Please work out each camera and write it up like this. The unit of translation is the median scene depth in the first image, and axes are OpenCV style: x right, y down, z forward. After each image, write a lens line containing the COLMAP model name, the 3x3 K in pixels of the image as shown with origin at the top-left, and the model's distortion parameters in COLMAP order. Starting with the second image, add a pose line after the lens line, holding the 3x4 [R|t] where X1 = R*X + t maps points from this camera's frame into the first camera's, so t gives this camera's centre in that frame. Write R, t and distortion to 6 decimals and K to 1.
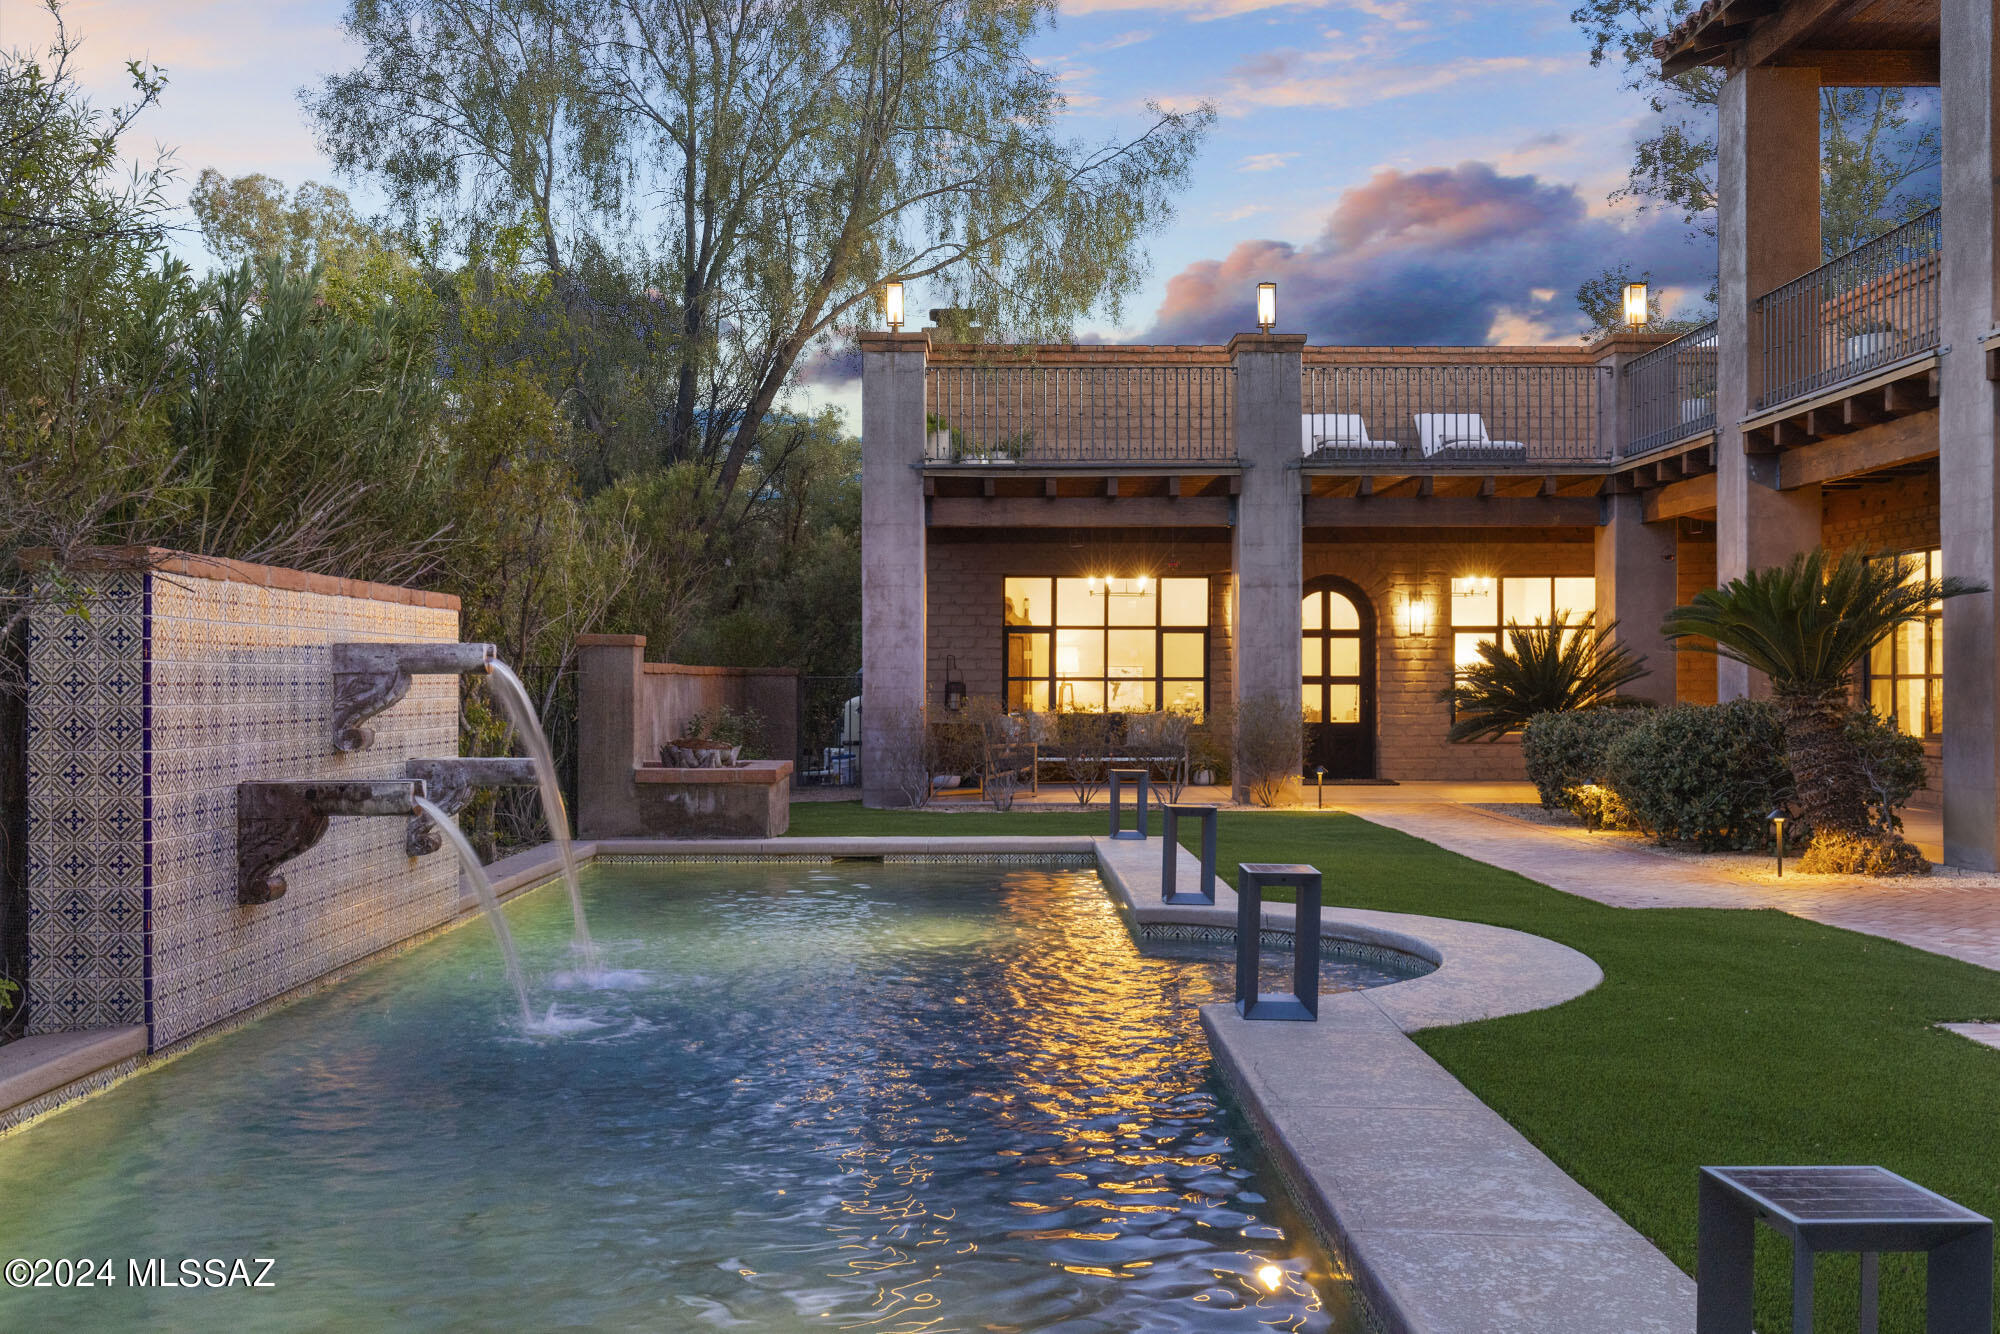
lens RADIAL K [[1867.6, 0, 1000.0], [0, 1867.6, 667.0], [0, 0, 1]] dist [0.006711, -0.005067]
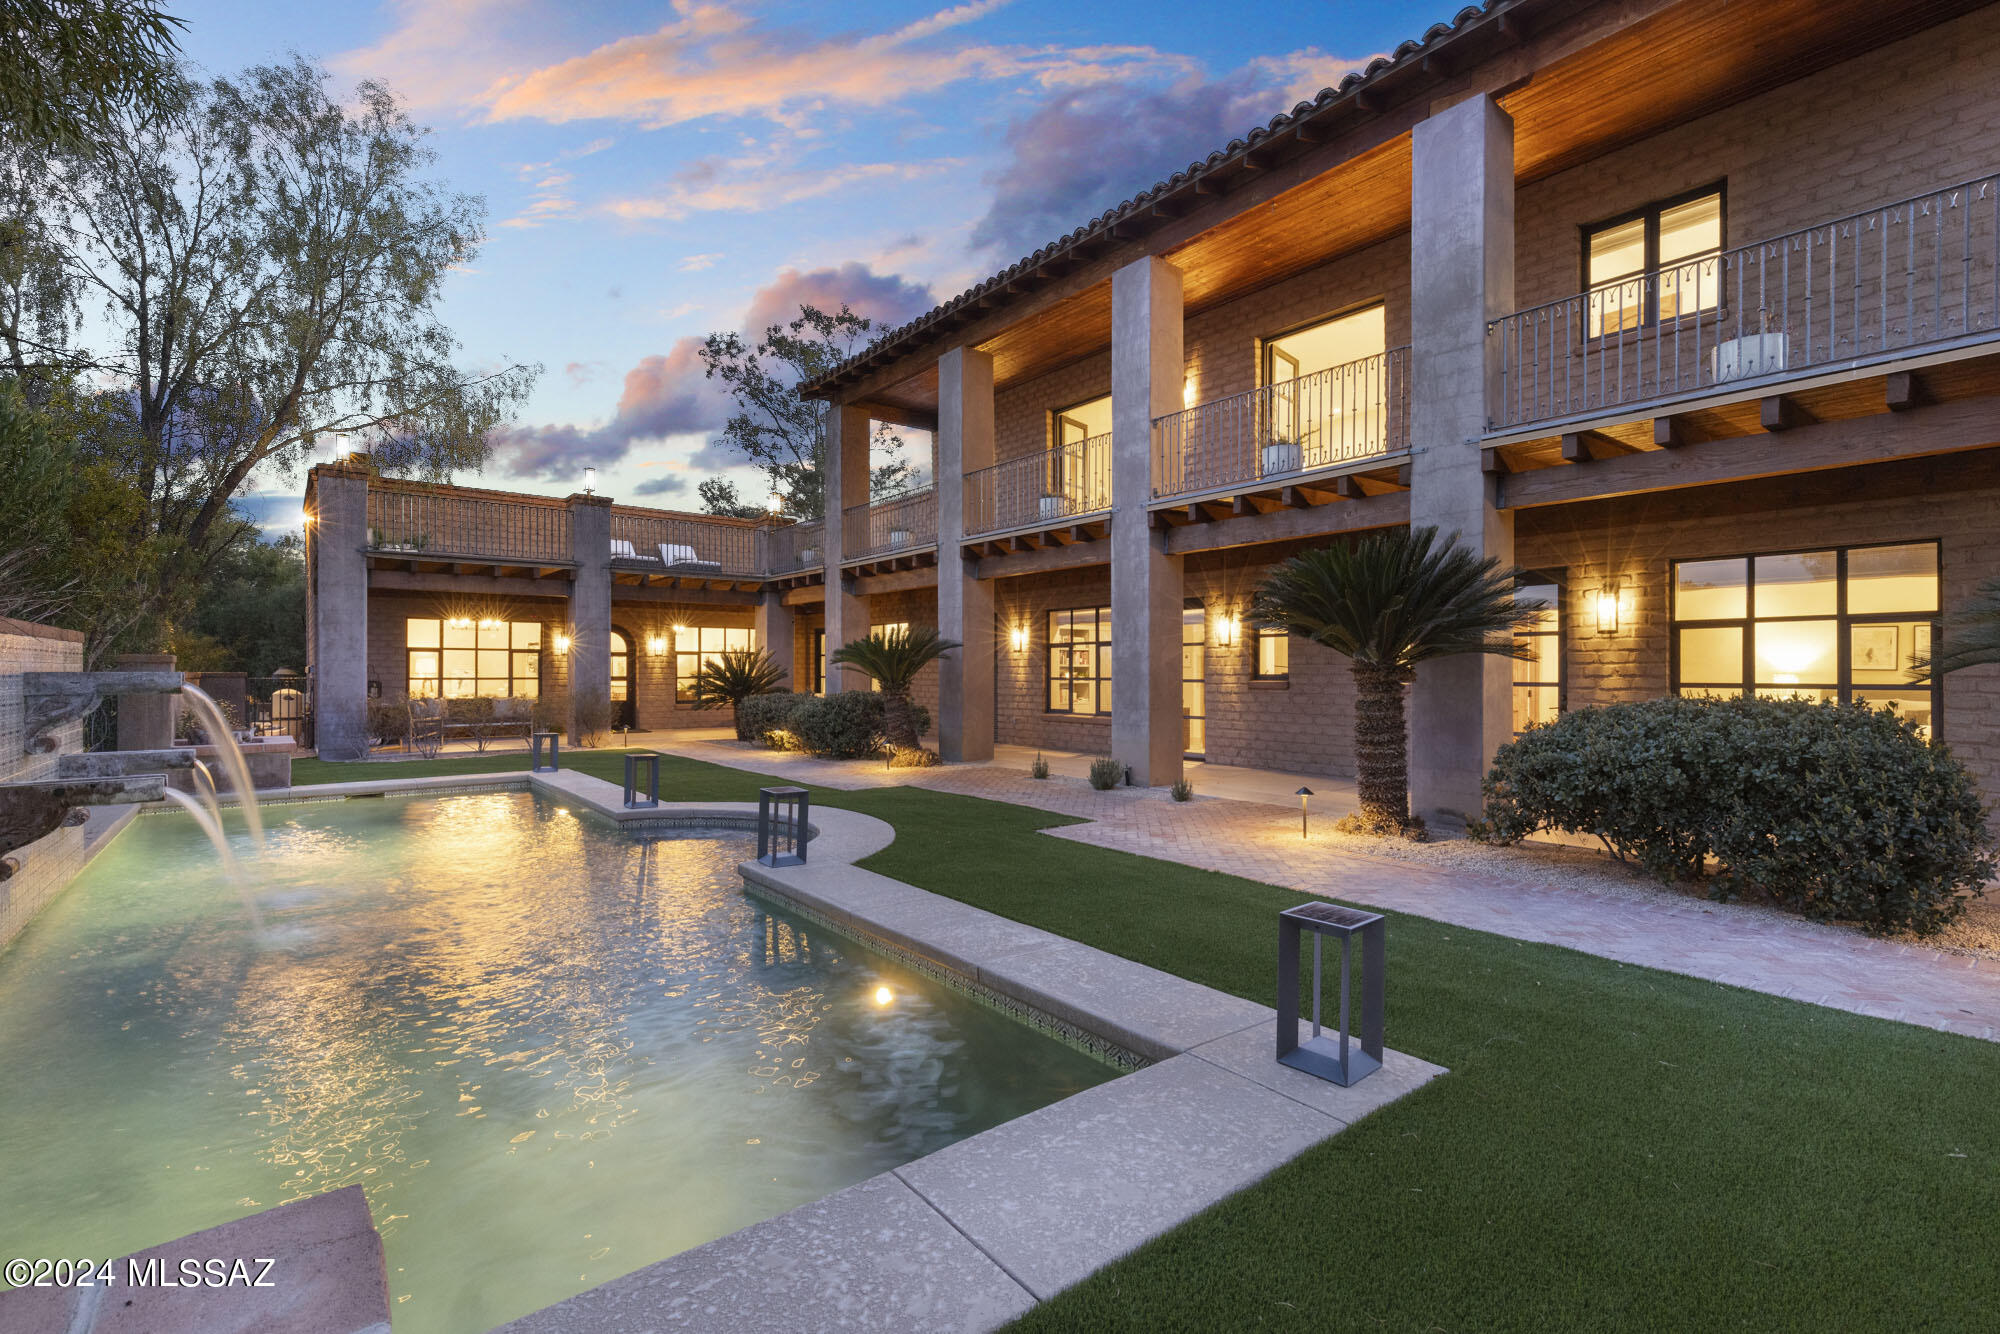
lens RADIAL K [[896.3, 0, 1000.0], [0, 896.3, 667.0], [0, 0, 1]] dist [0.006101, 0.000105]
pose [[0.786685, 0.003378, 0.617346, -0.090034], [-0.005033, 0.999987, 0.000942, -0.008826], [-0.617335, -0.003848, 0.786691, 0.035937]]
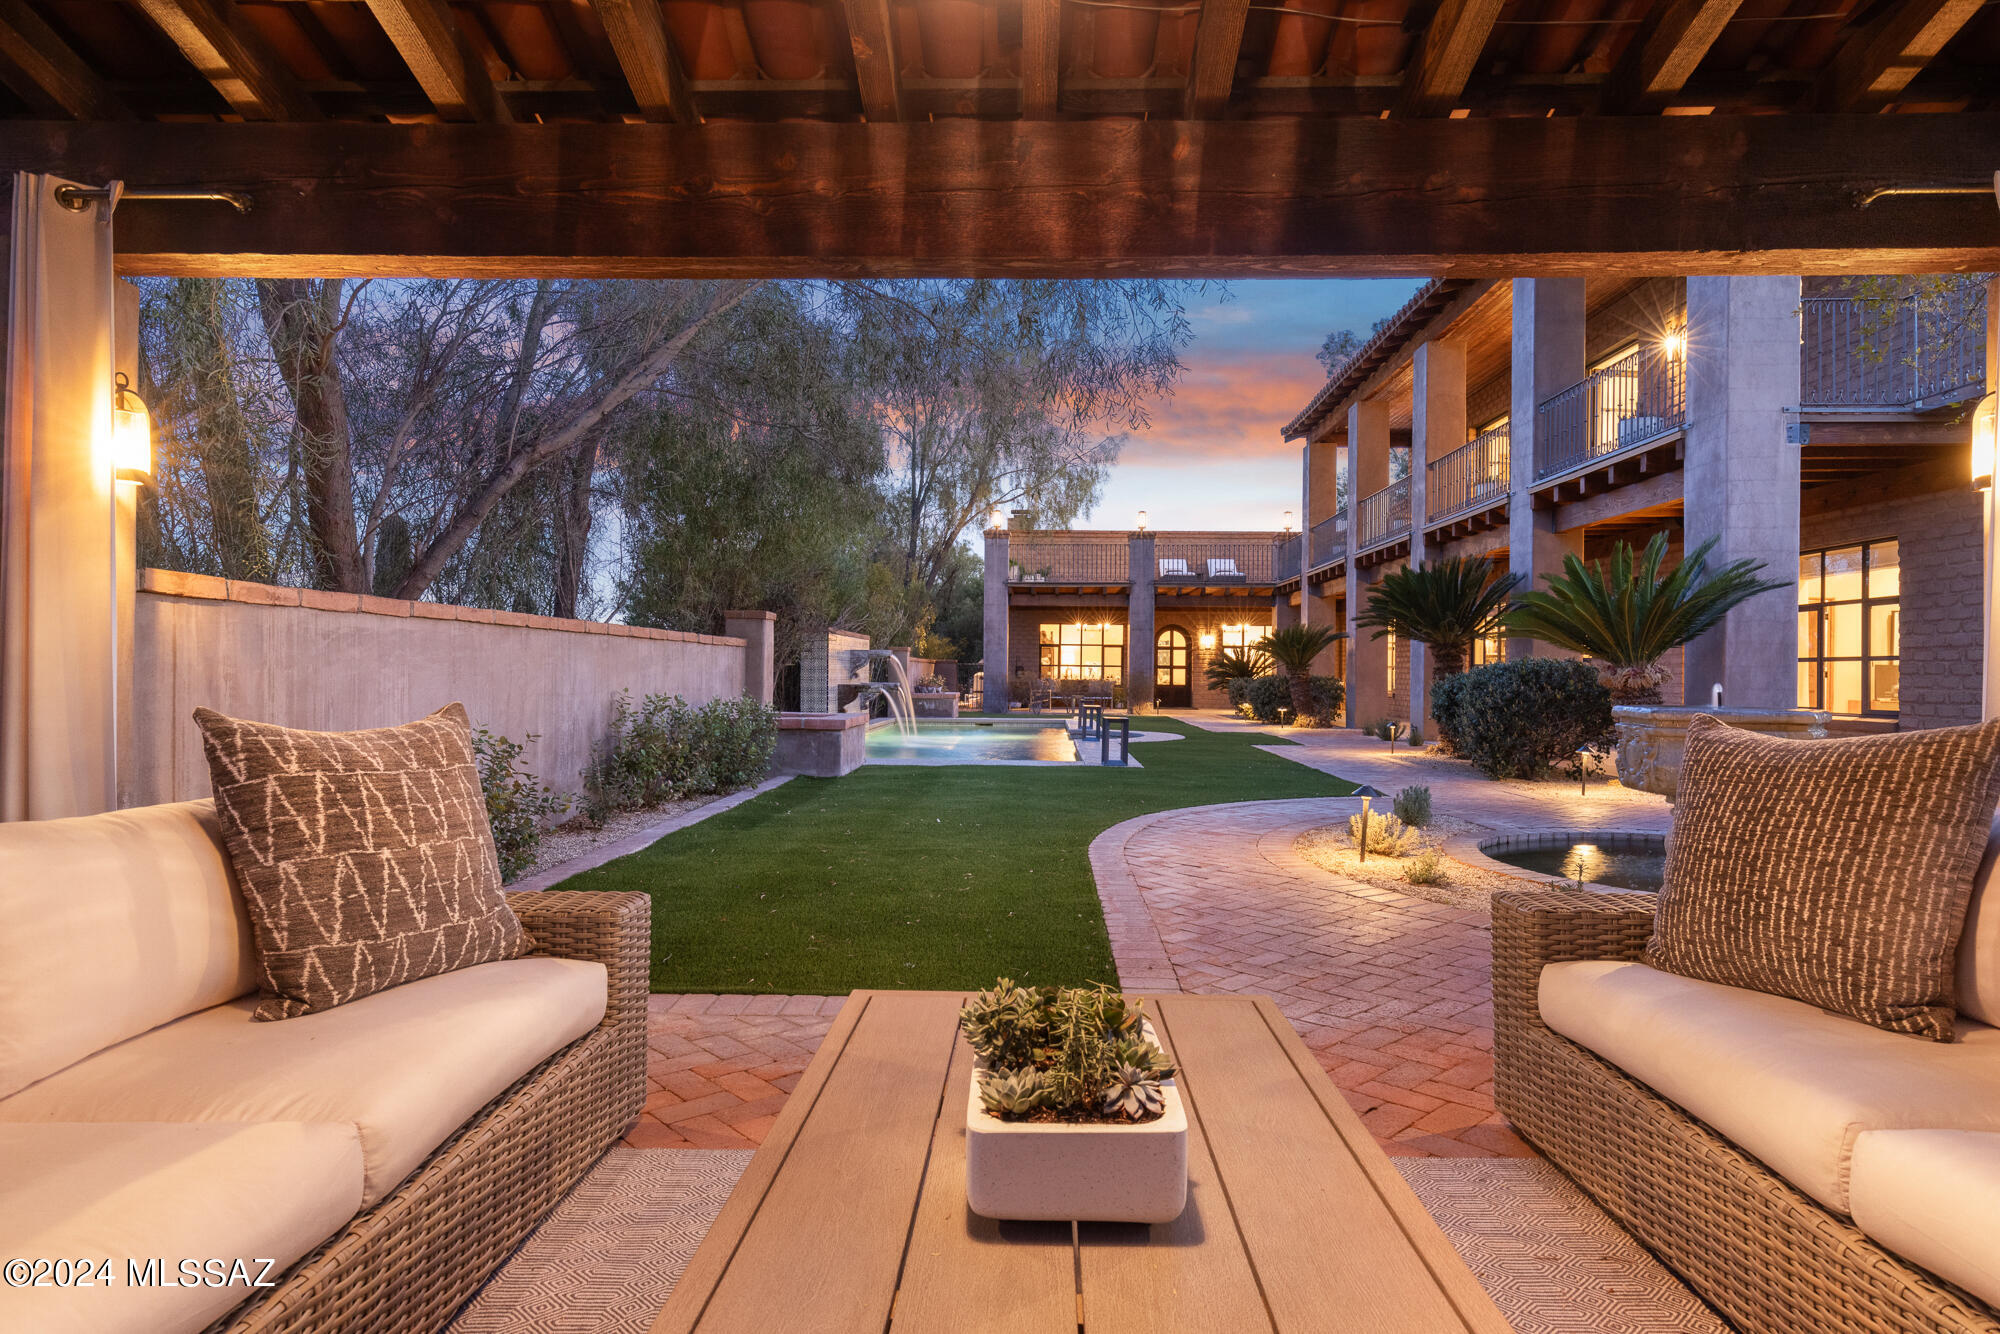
lens RADIAL K [[1072.4, 0, 1000.0], [0, 1072.4, 667.0], [0, 0, 1]] dist [-0.000230, -0.000040]
pose [[0.998833, 0.009338, -0.047393, 0.019524], [-0.009211, 0.999953, 0.002909, 0.005596], [0.047418, -0.002469, 0.998872, -0.486196]]
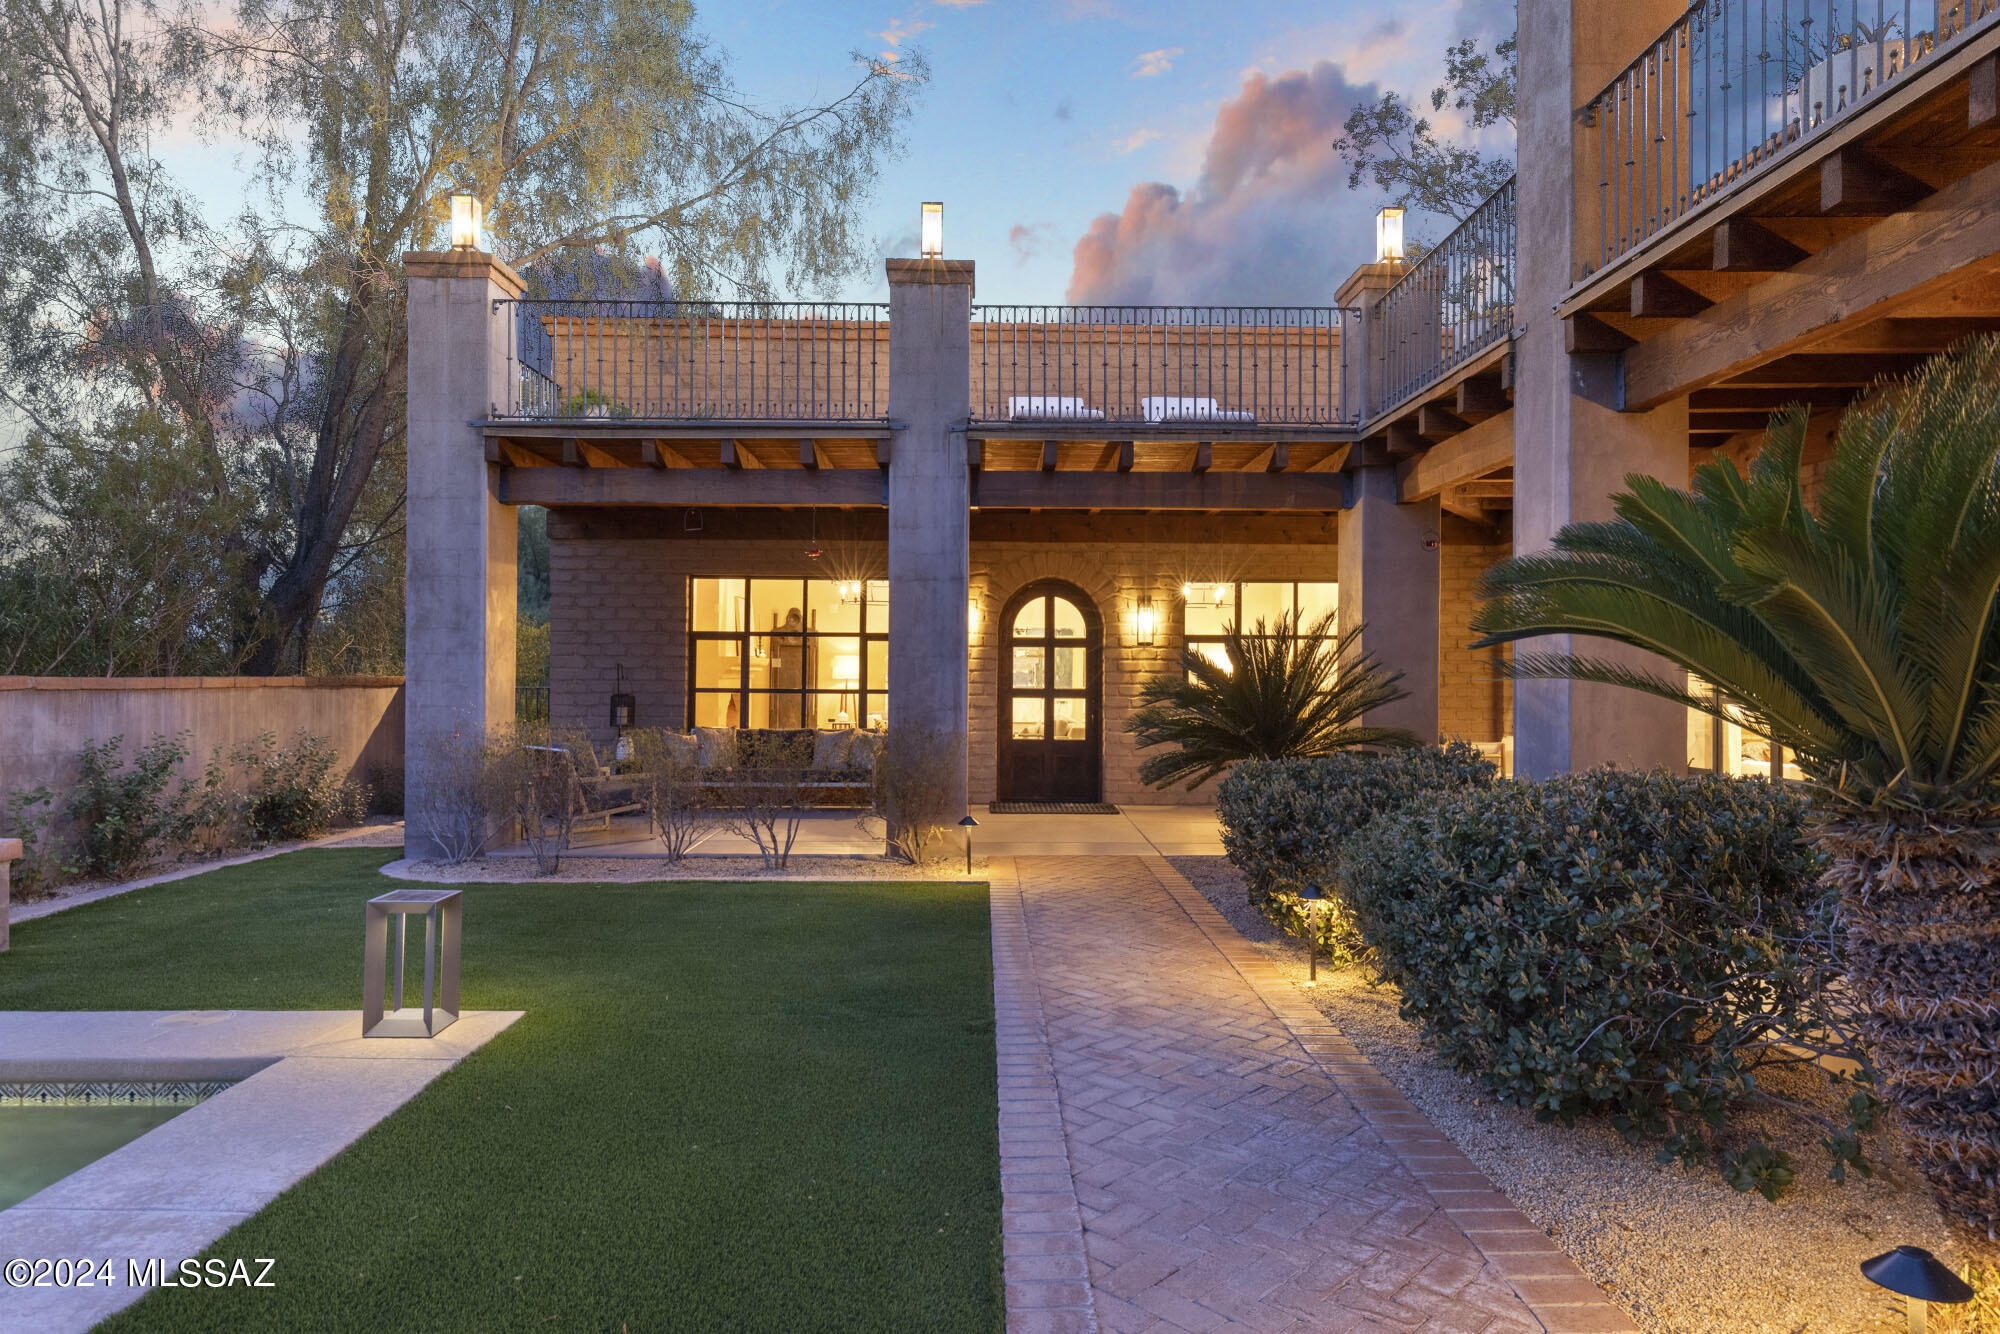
lens RADIAL K [[1169.8, 0, 1000.0], [0, 1169.8, 667.0], [0, 0, 1]] dist [0.002567, 0.000937]
pose [[0.999893, 0.005926, 0.013360, 0.167304], [-0.005918, 0.999982, -0.000661, -0.006191], [-0.013364, 0.000582, 0.999911, 0.500333]]
